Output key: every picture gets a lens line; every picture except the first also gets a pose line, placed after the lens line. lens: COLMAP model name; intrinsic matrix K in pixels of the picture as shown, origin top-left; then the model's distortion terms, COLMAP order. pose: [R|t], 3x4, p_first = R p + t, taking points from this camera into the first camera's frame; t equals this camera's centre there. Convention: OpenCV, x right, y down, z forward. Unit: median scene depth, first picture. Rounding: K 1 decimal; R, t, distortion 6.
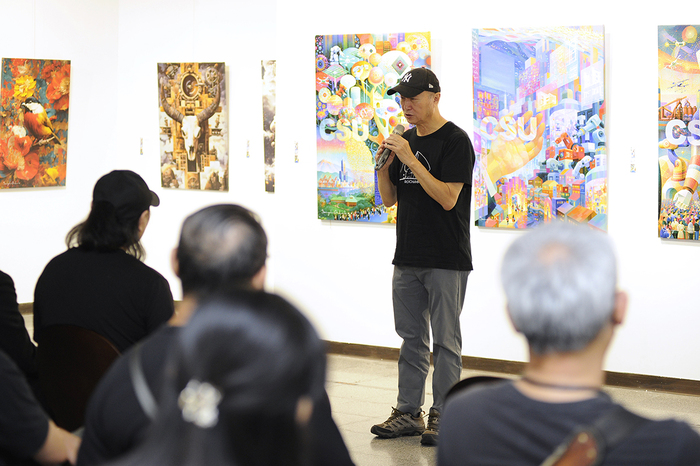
lens RADIAL K [[1612.8, 0, 350.2], [0, 1612.8, 233.5], [0, 0, 1]] dist [-0.176399, -0.287464]
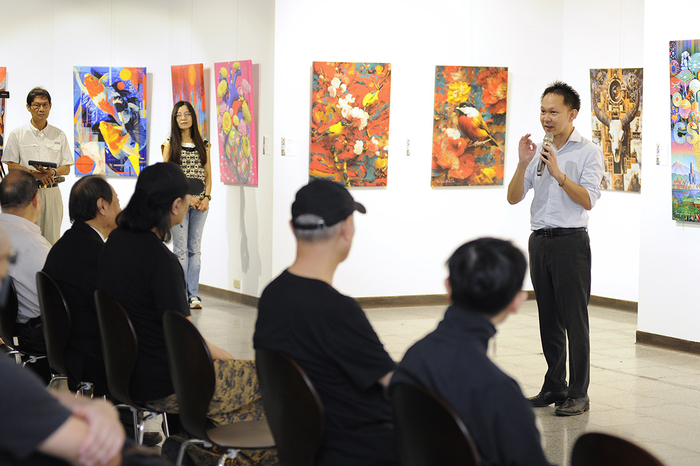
lens RADIAL K [[1612.8, 0, 350.2], [0, 1612.8, 233.5], [0, 0, 1]] dist [-0.176399, -0.287464]
pose [[0.898384, 0.027147, -0.438371, 0.247503], [-0.028714, 0.999583, 0.003055, 0.002514], [0.438271, 0.009843, 0.898789, -0.005962]]
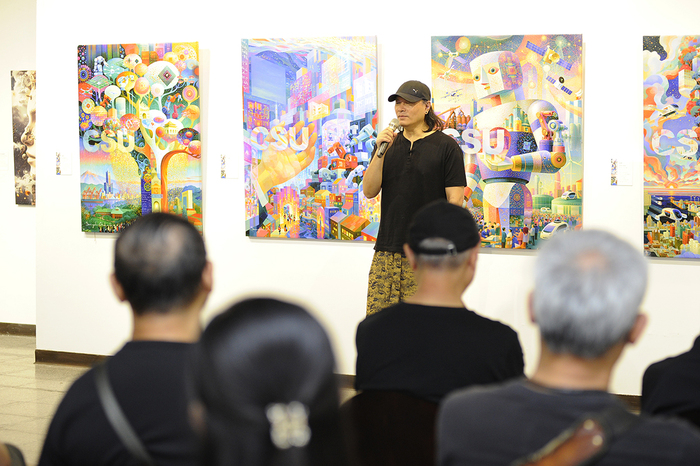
lens RADIAL K [[1612.8, 0, 350.2], [0, 1612.8, 233.5], [0, 0, 1]] dist [-0.176399, -0.287464]
pose [[0.980966, -0.015094, 0.193594, -0.050040], [0.016191, 0.999861, -0.004086, -0.001131], [-0.193505, 0.007142, 0.981073, 0.005386]]
